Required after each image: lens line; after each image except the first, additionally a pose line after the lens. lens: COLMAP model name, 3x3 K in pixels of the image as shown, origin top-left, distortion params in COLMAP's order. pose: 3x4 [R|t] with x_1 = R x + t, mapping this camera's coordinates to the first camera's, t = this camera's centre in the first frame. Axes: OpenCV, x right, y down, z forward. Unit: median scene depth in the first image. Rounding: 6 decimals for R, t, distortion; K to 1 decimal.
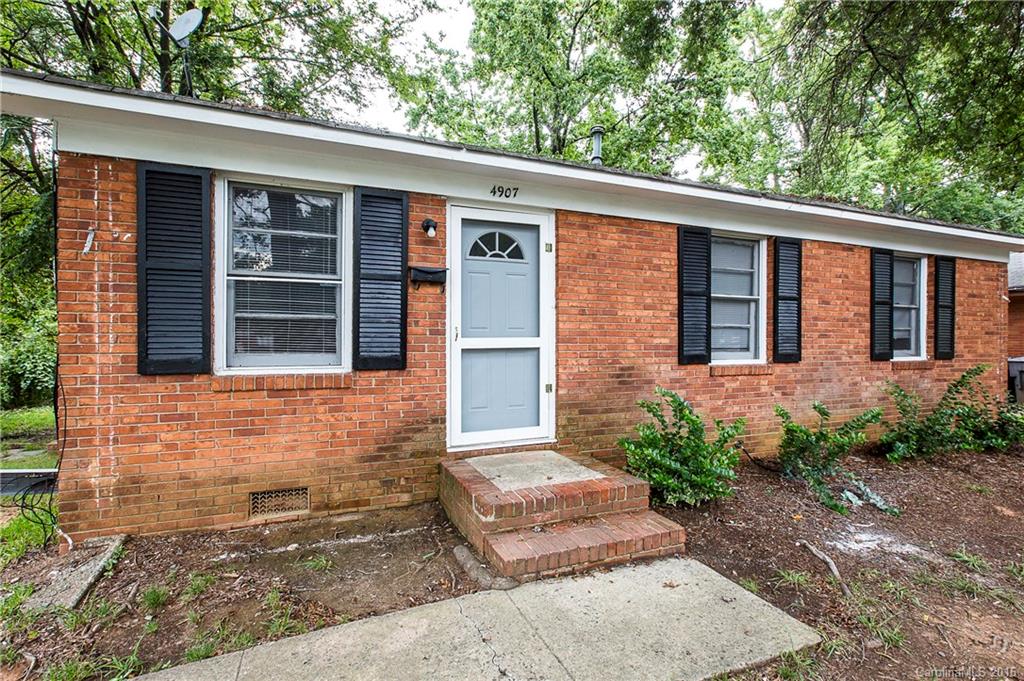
lens RADIAL K [[459.5, 0, 491.3], [0, 459.5, 340.7], [0, 0, 1]] dist [0.002712, -0.001504]
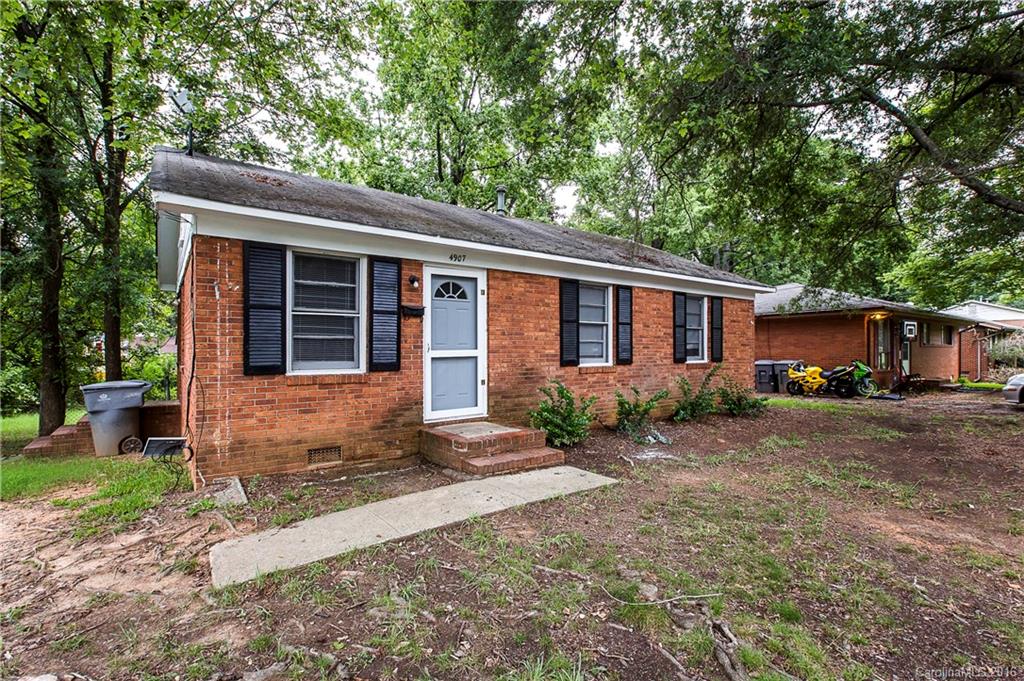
lens RADIAL K [[527.3, 0, 512.6], [0, 527.3, 343.5], [0, 0, 1]] dist [-0.002250, 0.000021]
pose [[0.955662, -0.000856, 0.294465, -0.327903], [0.004090, 0.999938, -0.010370, -0.009615], [-0.294437, 0.011115, 0.955606, -0.792576]]
